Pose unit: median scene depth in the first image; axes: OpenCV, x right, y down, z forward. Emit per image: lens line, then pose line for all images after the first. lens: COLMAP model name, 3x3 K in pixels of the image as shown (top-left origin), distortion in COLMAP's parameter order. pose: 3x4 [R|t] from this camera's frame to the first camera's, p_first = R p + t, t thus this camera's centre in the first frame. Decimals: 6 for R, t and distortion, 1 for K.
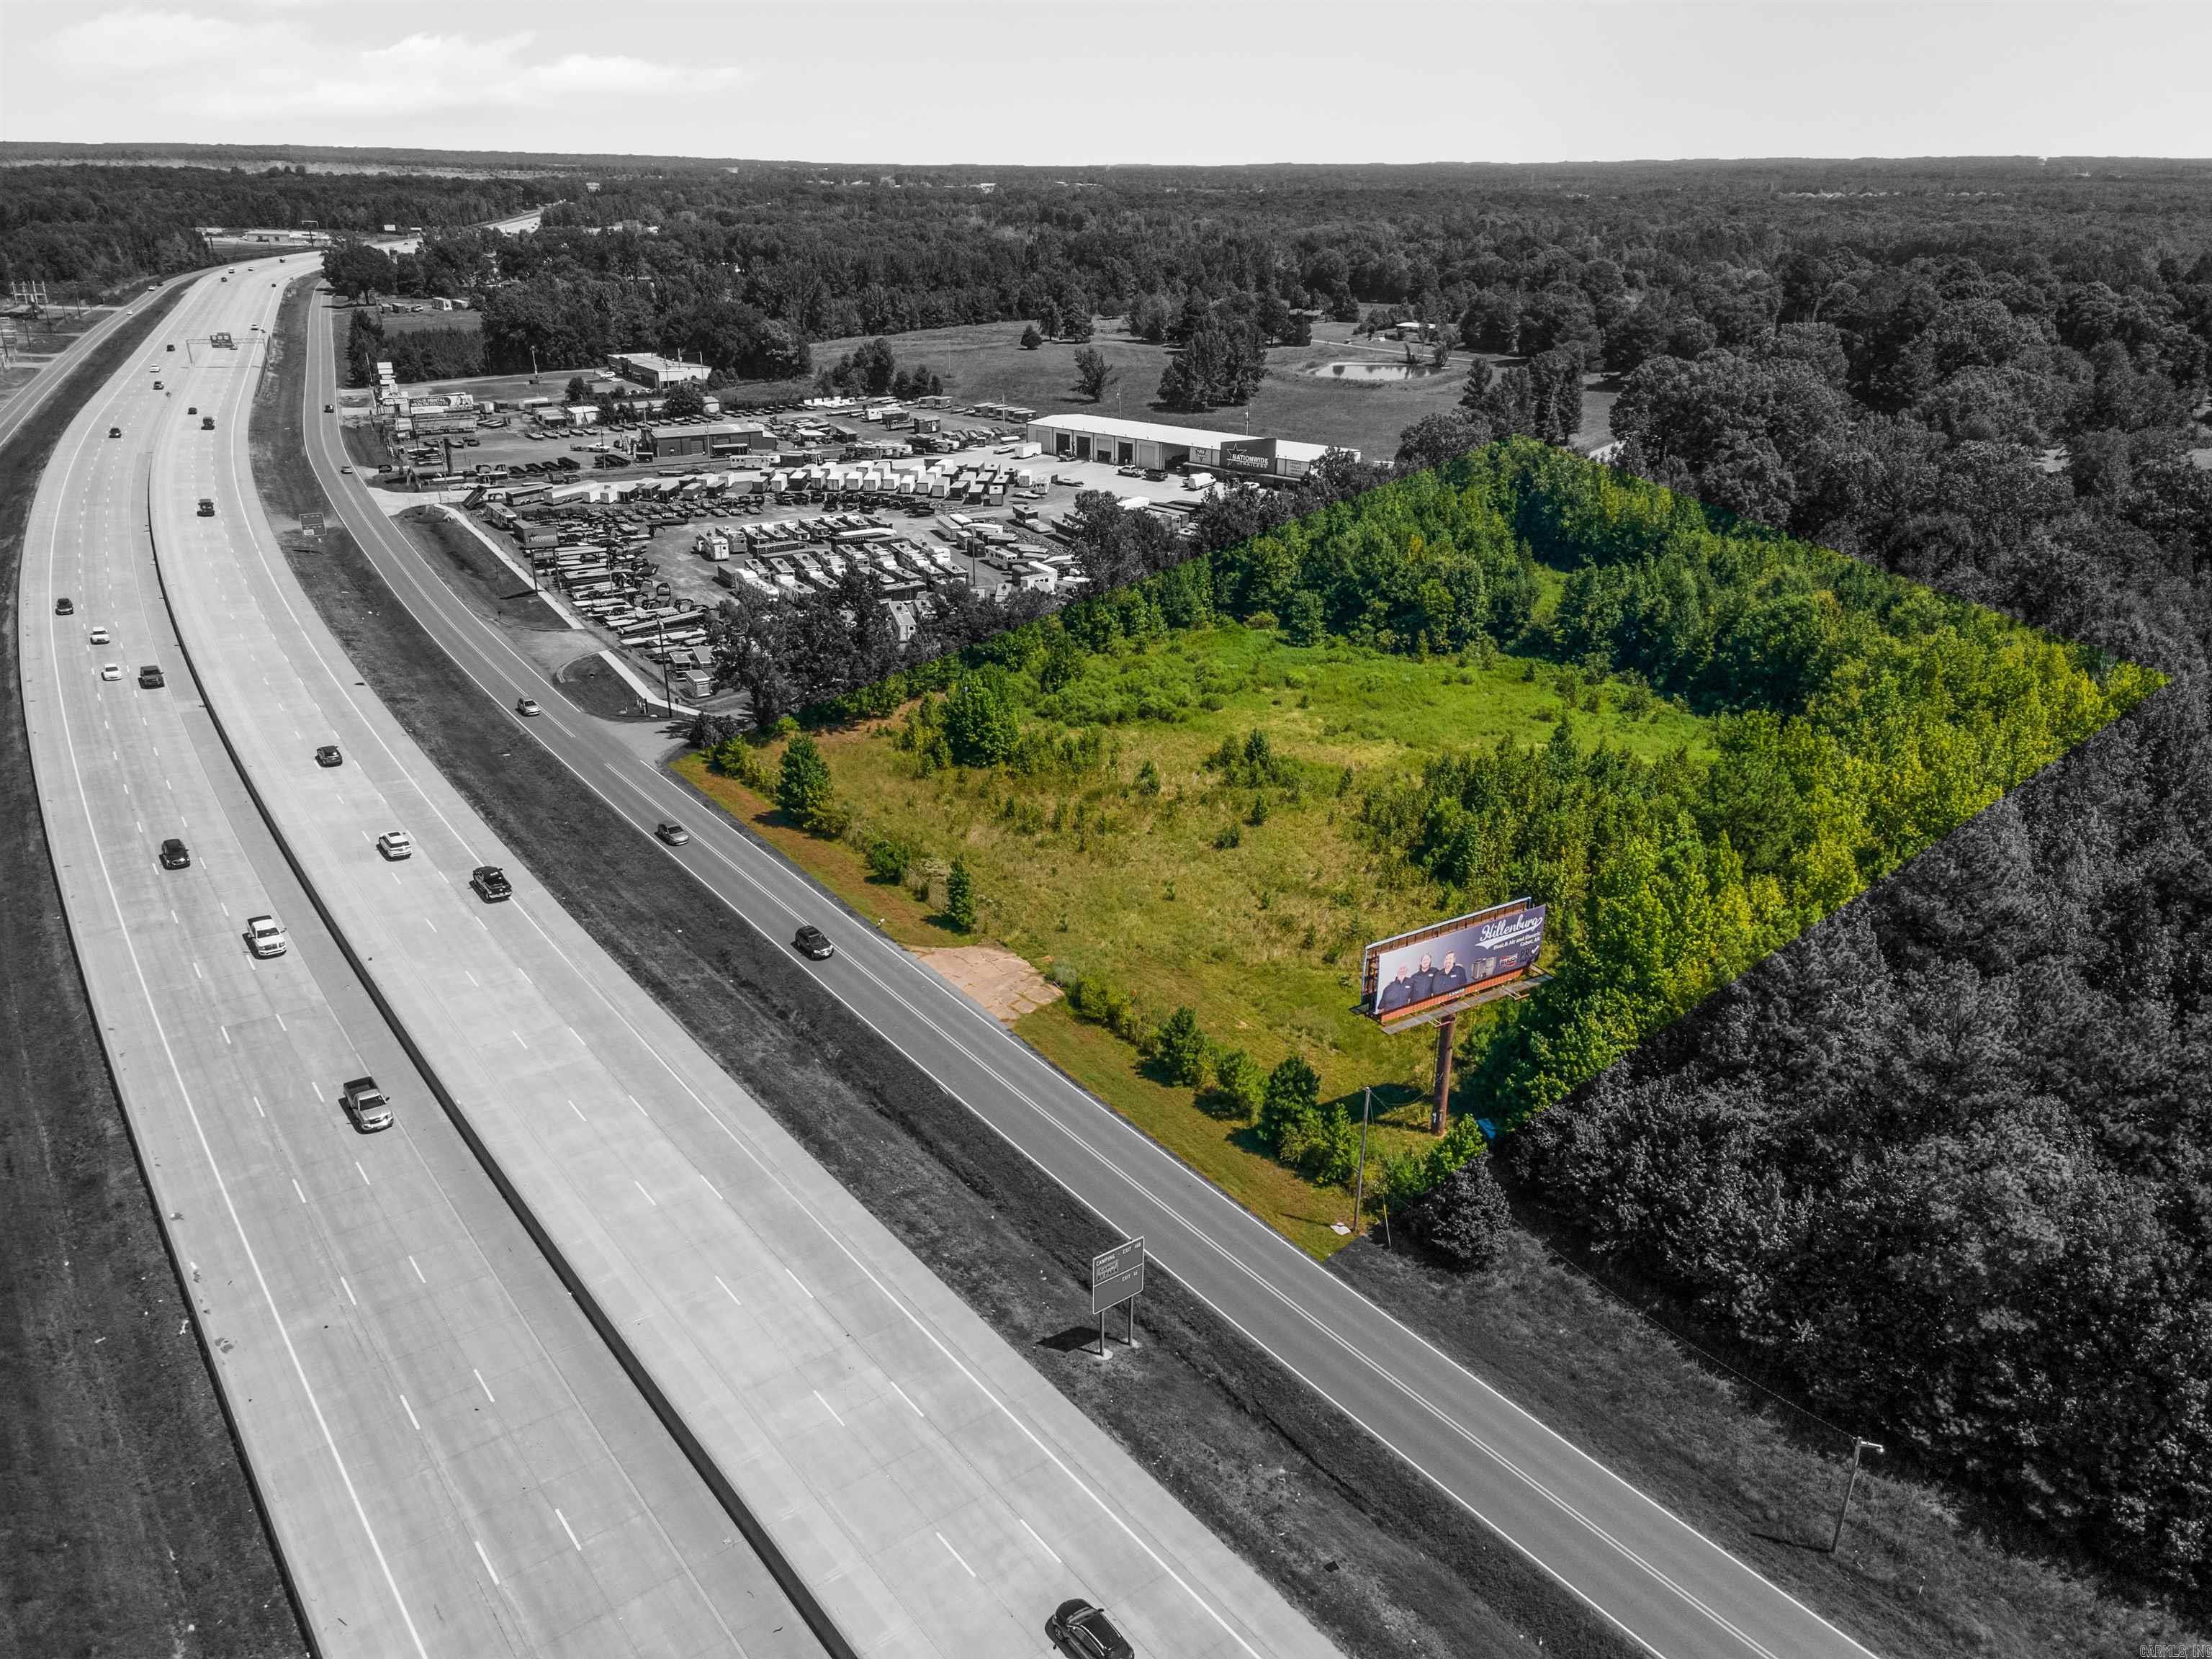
lens RADIAL K [[1628.0, 0, 1106.0], [0, 1628.0, 829.5], [0, 0, 1]] dist [-0.004718, 0.056562]
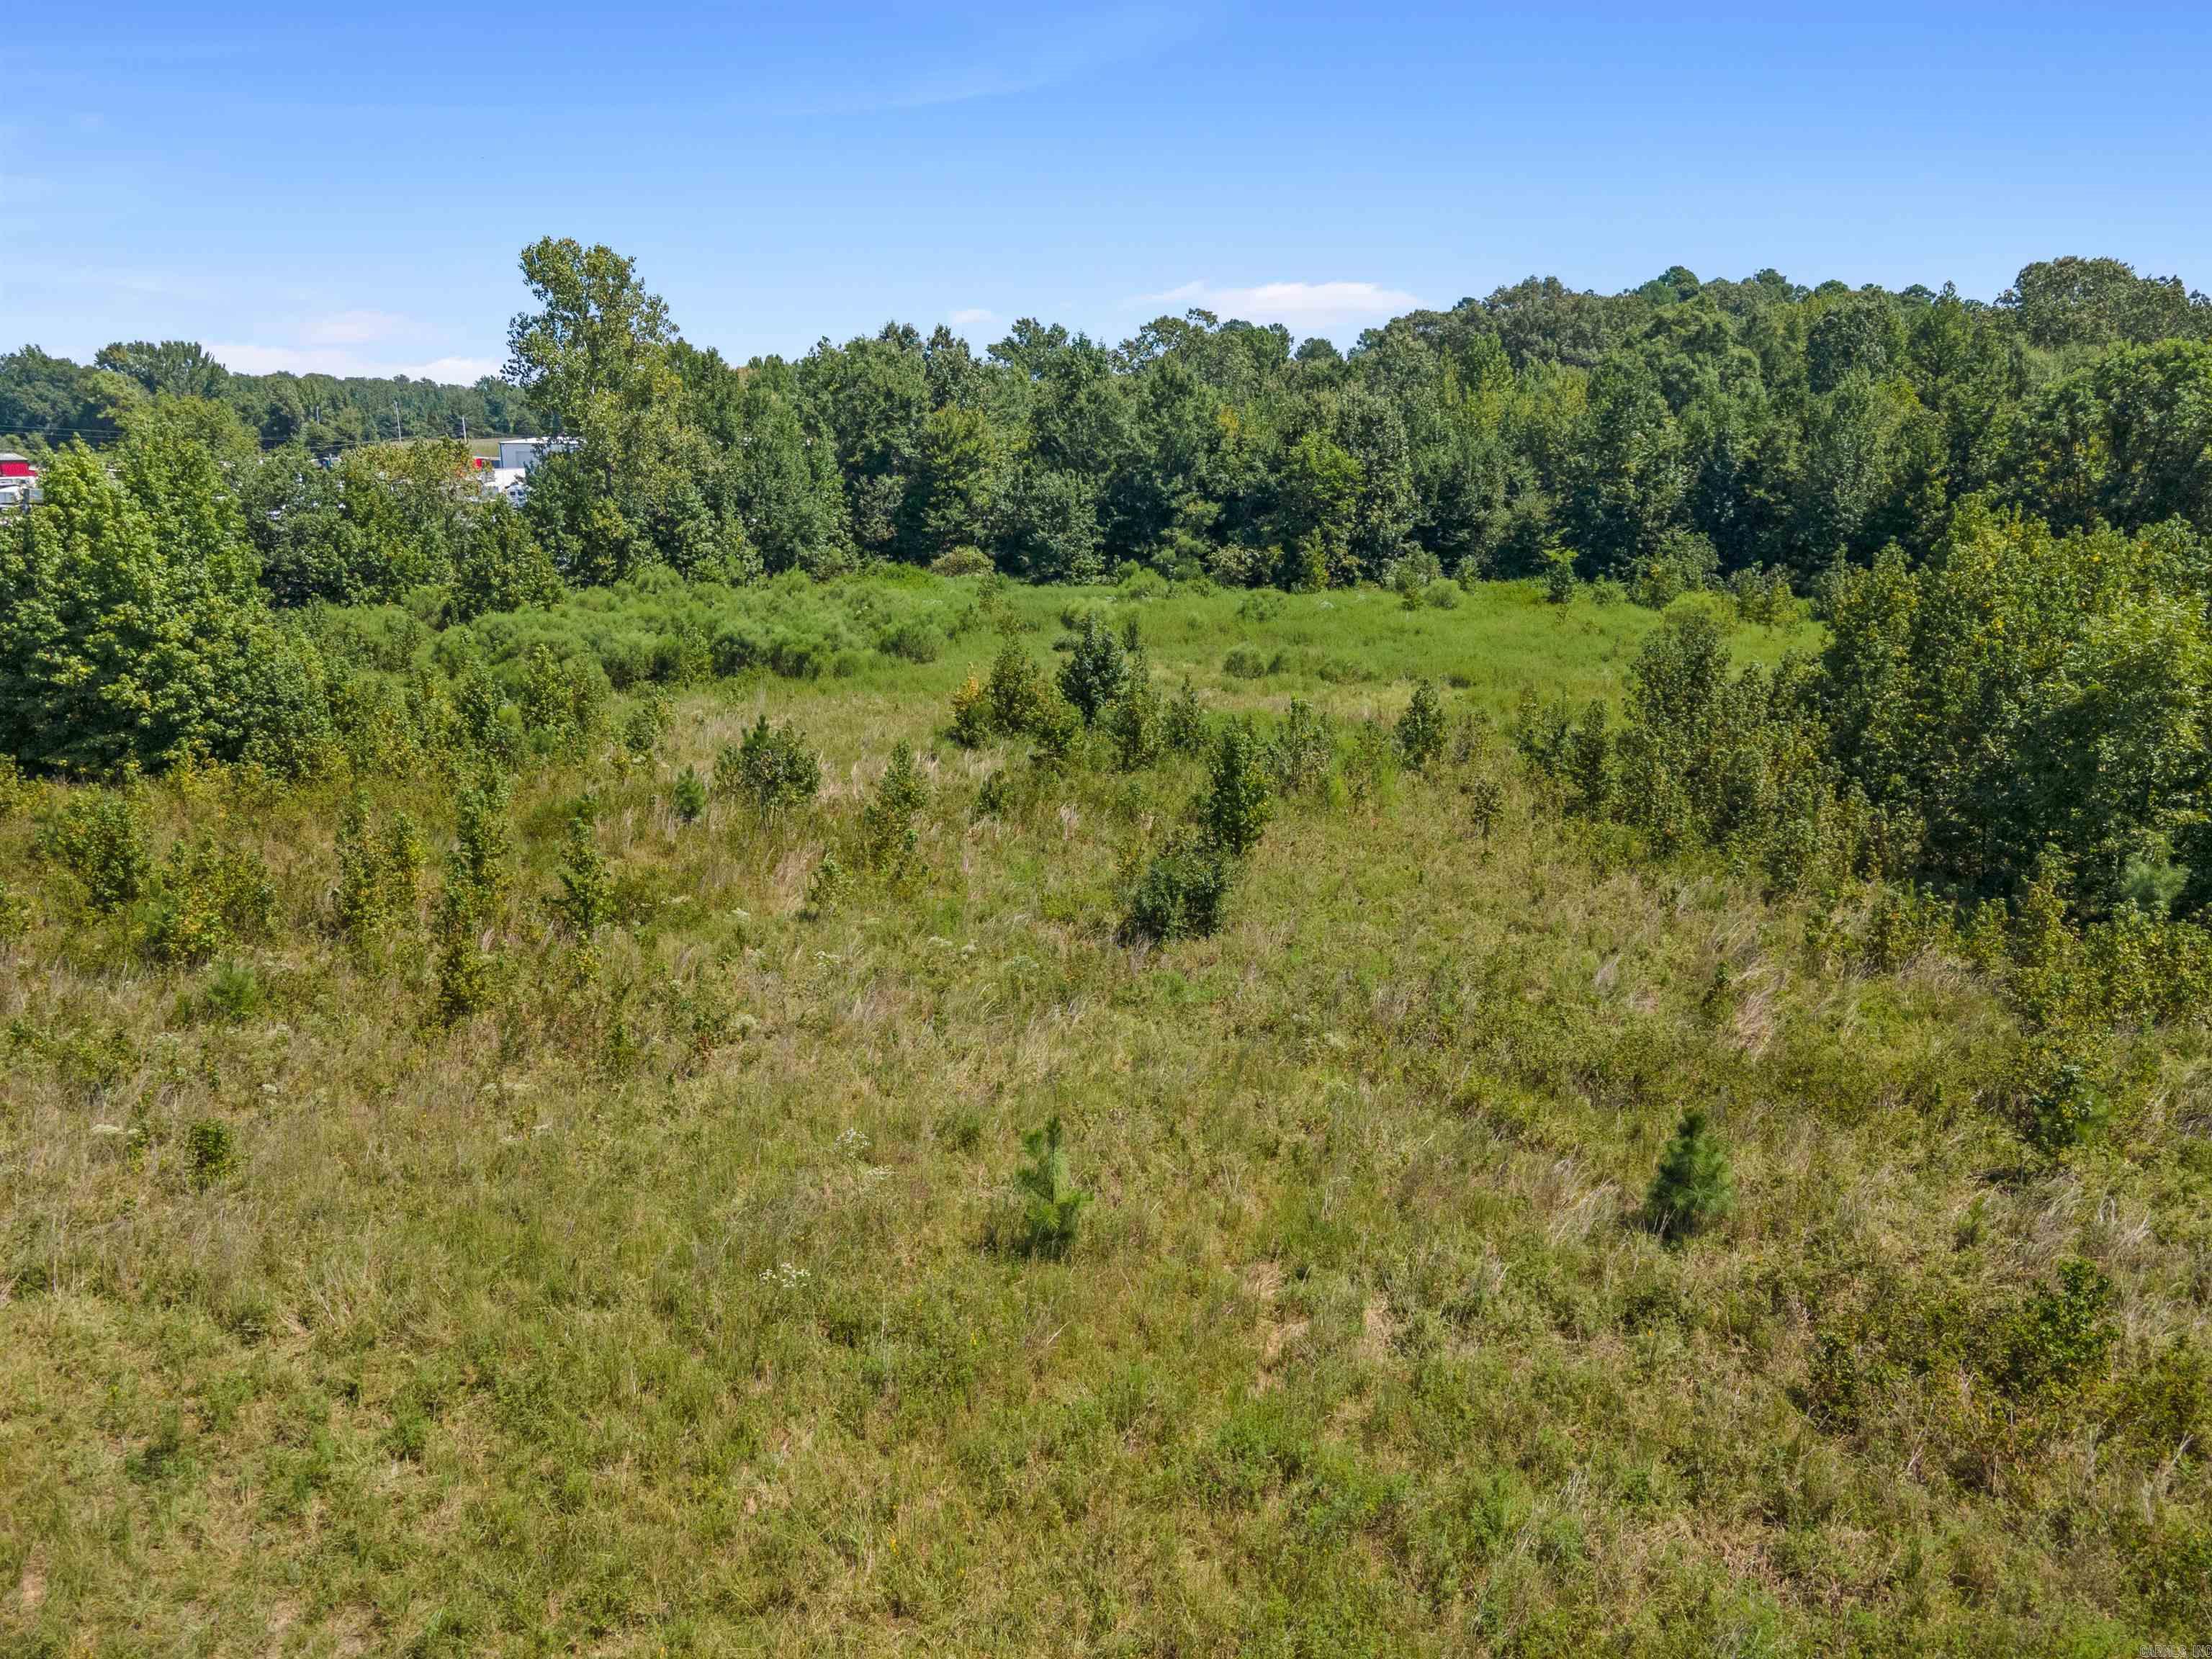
lens RADIAL K [[1588.5, 0, 1106.0], [0, 1588.5, 829.5], [0, 0, 1]] dist [0.050815, -0.000559]
pose [[0.961732, -0.072980, 0.264094, 0.006612], [0.109795, 0.985752, -0.127428, 0.016836], [-0.251031, 0.151547, 0.956042, 0.572754]]
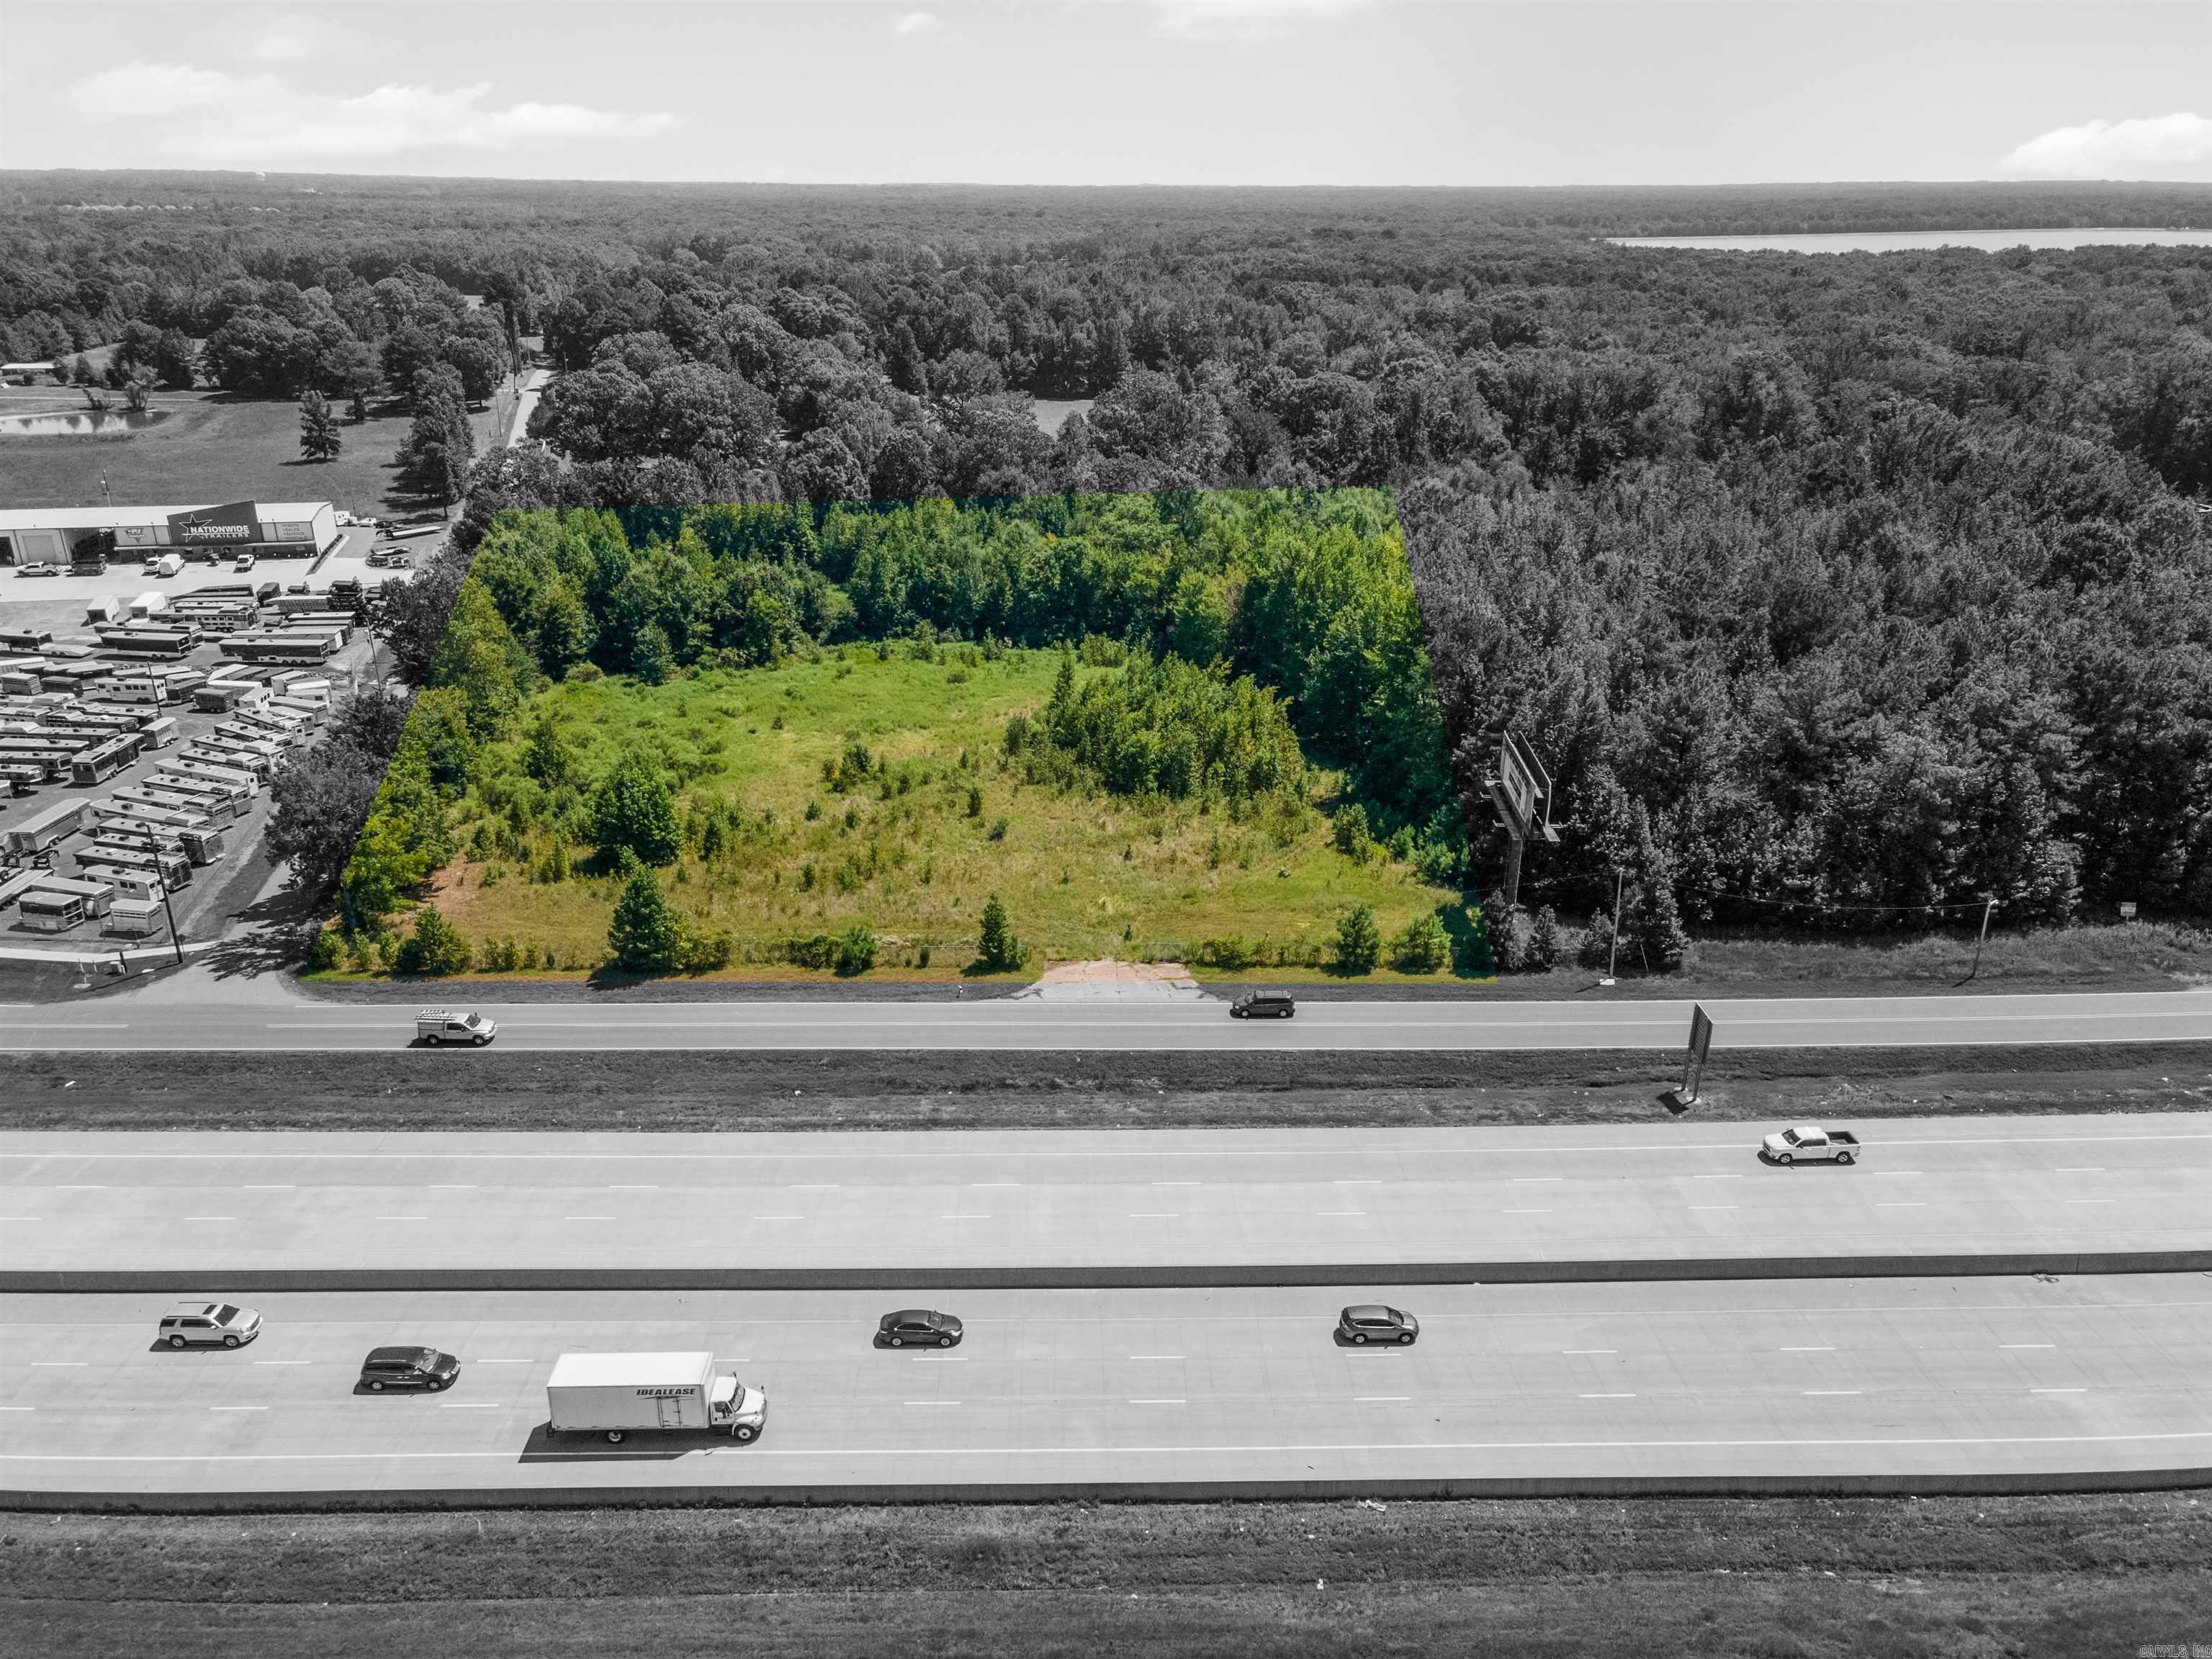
lens RADIAL K [[1628.0, 0, 1106.0], [0, 1628.0, 829.5], [0, 0, 1]] dist [-0.004718, 0.056562]
pose [[0.572304, -0.300896, 0.762843, -0.502599], [0.305386, 0.941540, 0.142273, -0.089014], [-0.761057, 0.151538, 0.630737, 0.199583]]
